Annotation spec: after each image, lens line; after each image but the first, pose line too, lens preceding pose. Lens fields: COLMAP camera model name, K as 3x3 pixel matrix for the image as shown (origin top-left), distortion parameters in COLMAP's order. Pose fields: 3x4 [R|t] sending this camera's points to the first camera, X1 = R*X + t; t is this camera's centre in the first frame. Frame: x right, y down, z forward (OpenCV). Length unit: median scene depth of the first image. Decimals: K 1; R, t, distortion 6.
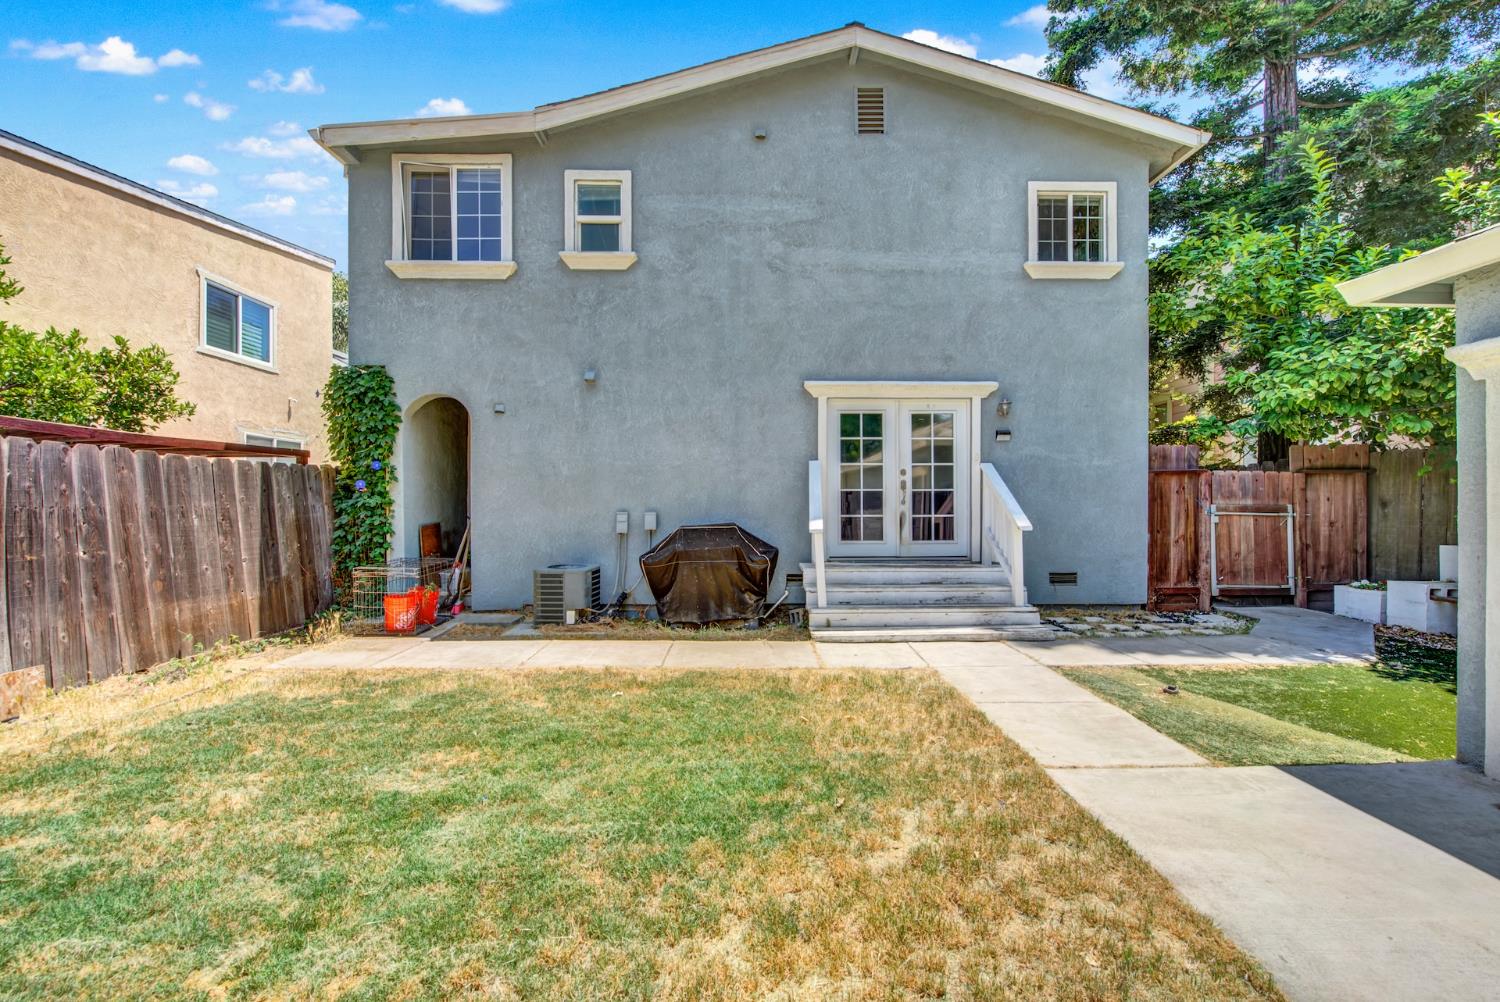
lens RADIAL K [[602.1, 0, 757.6], [0, 602.1, 505.1], [0, 0, 1]] dist [0.001883, -0.001840]
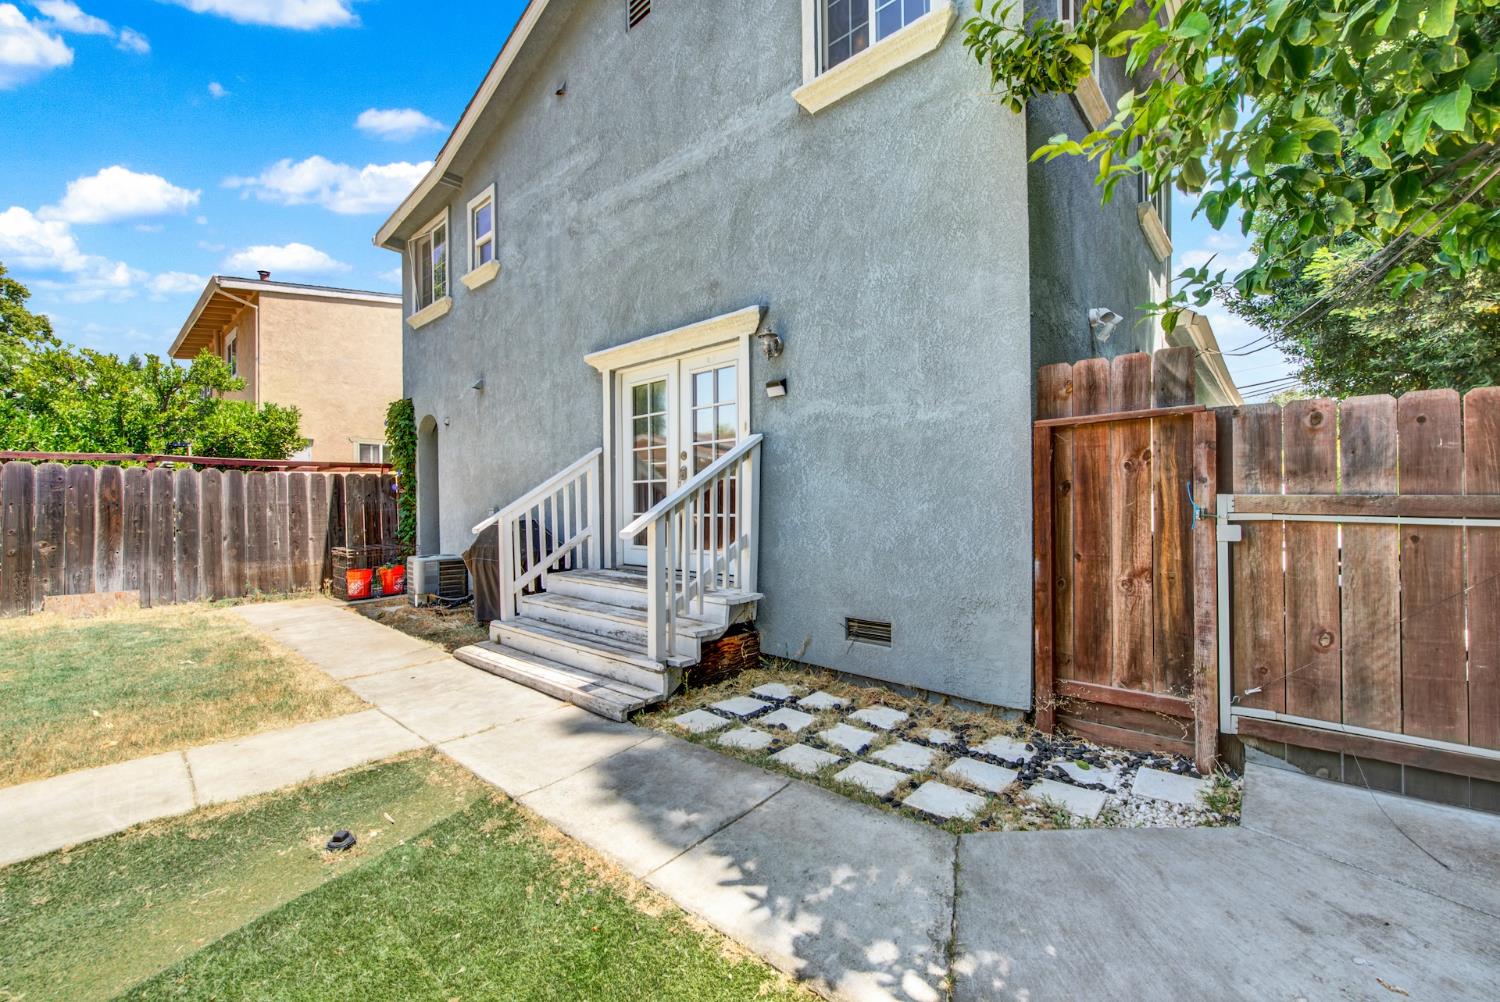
lens RADIAL K [[602.1, 0, 751.6], [0, 602.1, 503.6], [0, 0, 1]] dist [0.001883, -0.001840]
pose [[0.731984, -0.002176, -0.681318, 0.827097], [0.002795, 0.999996, -0.000190, 0.004409], [0.681316, -0.001765, 0.731988, 0.535247]]
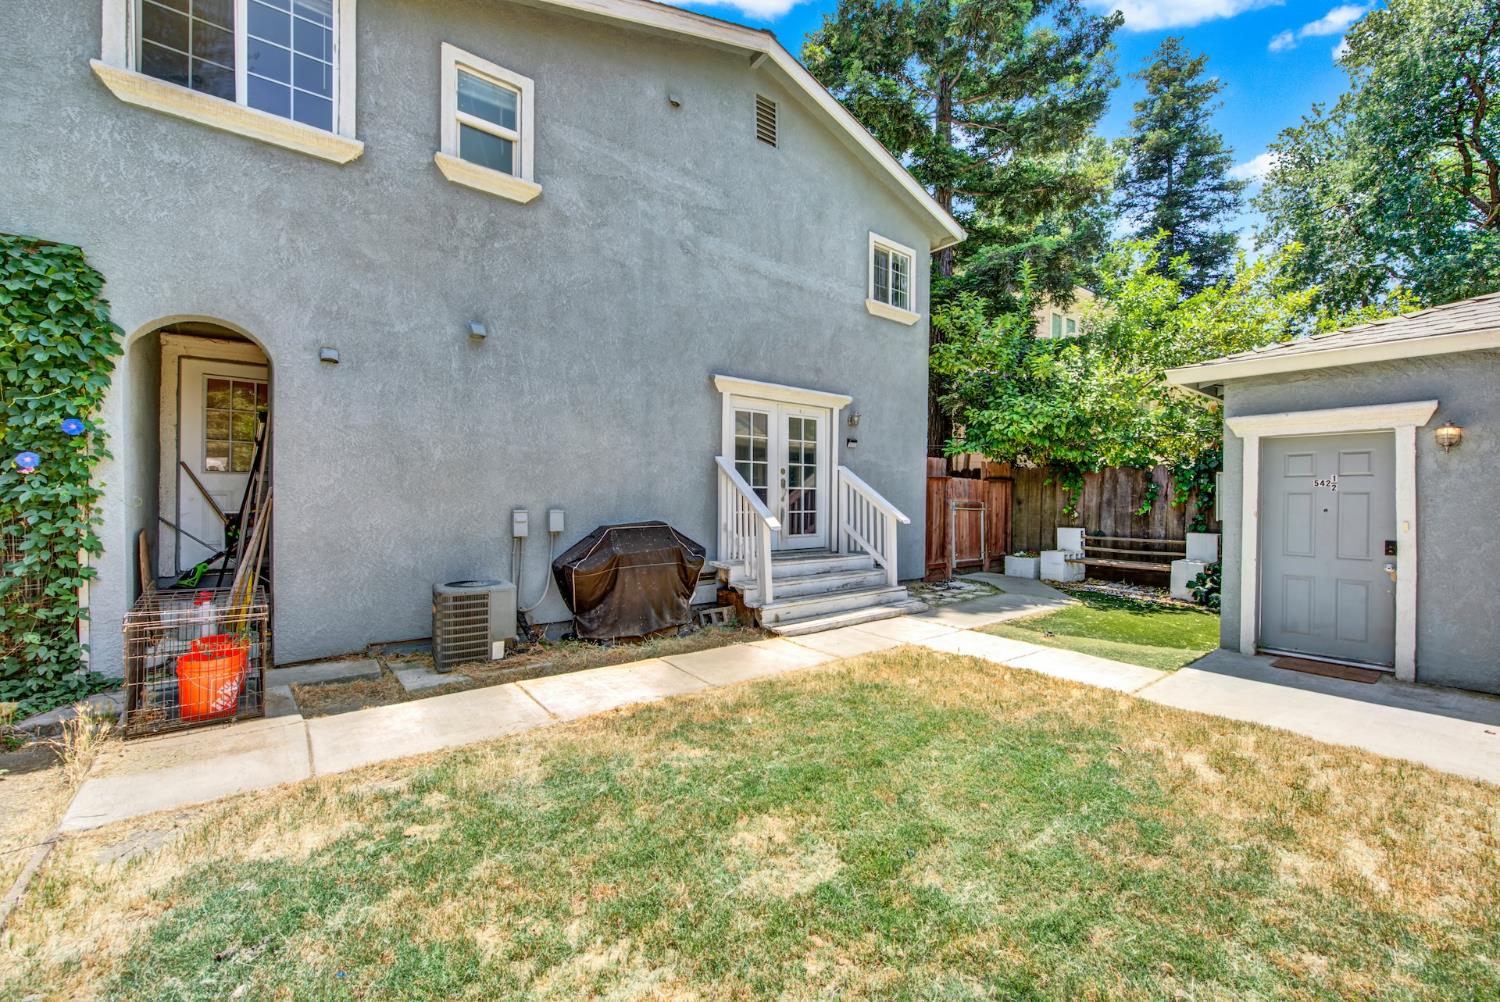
lens RADIAL K [[602.1, 0, 757.8], [0, 602.1, 504.5], [0, 0, 1]] dist [0.001883, -0.001840]
pose [[0.794638, 0.000207, 0.607083, -0.456198], [-0.006537, 0.999945, 0.008217, -0.004230], [-0.607048, -0.010498, 0.794596, 0.181934]]
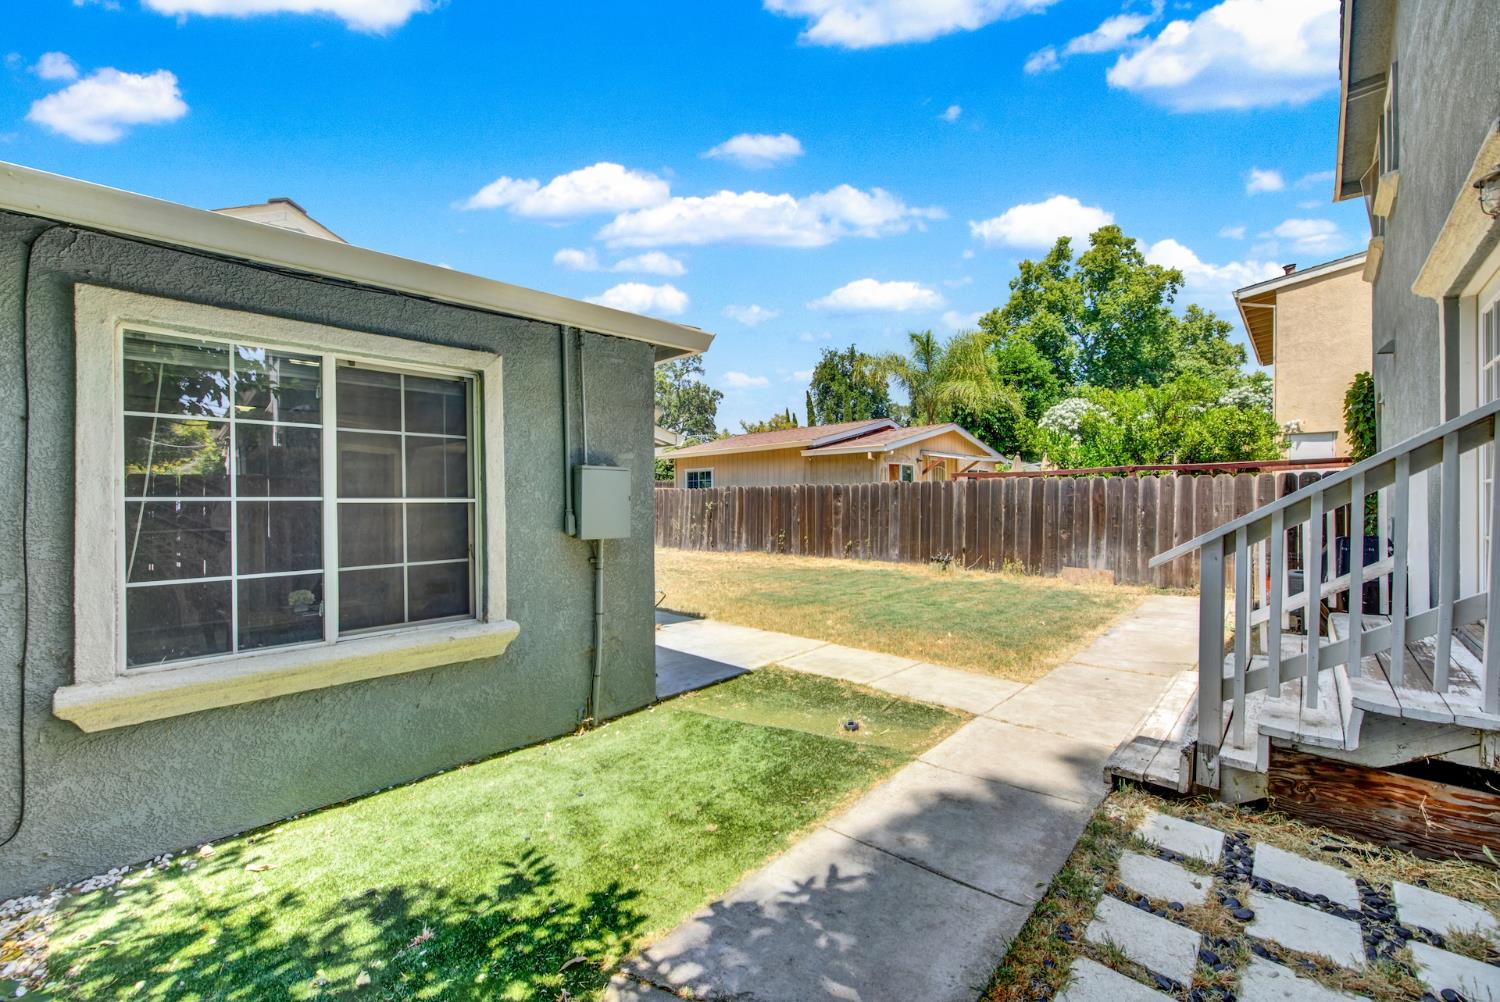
lens RADIAL K [[602.1, 0, 758.3], [0, 602.1, 501.5], [0, 0, 1]] dist [0.001883, -0.001840]
pose [[-0.700932, 0.005549, -0.713207, 0.881034], [0.004993, 0.999983, 0.002874, -0.014342], [0.713211, -0.001546, -0.700948, 0.966123]]
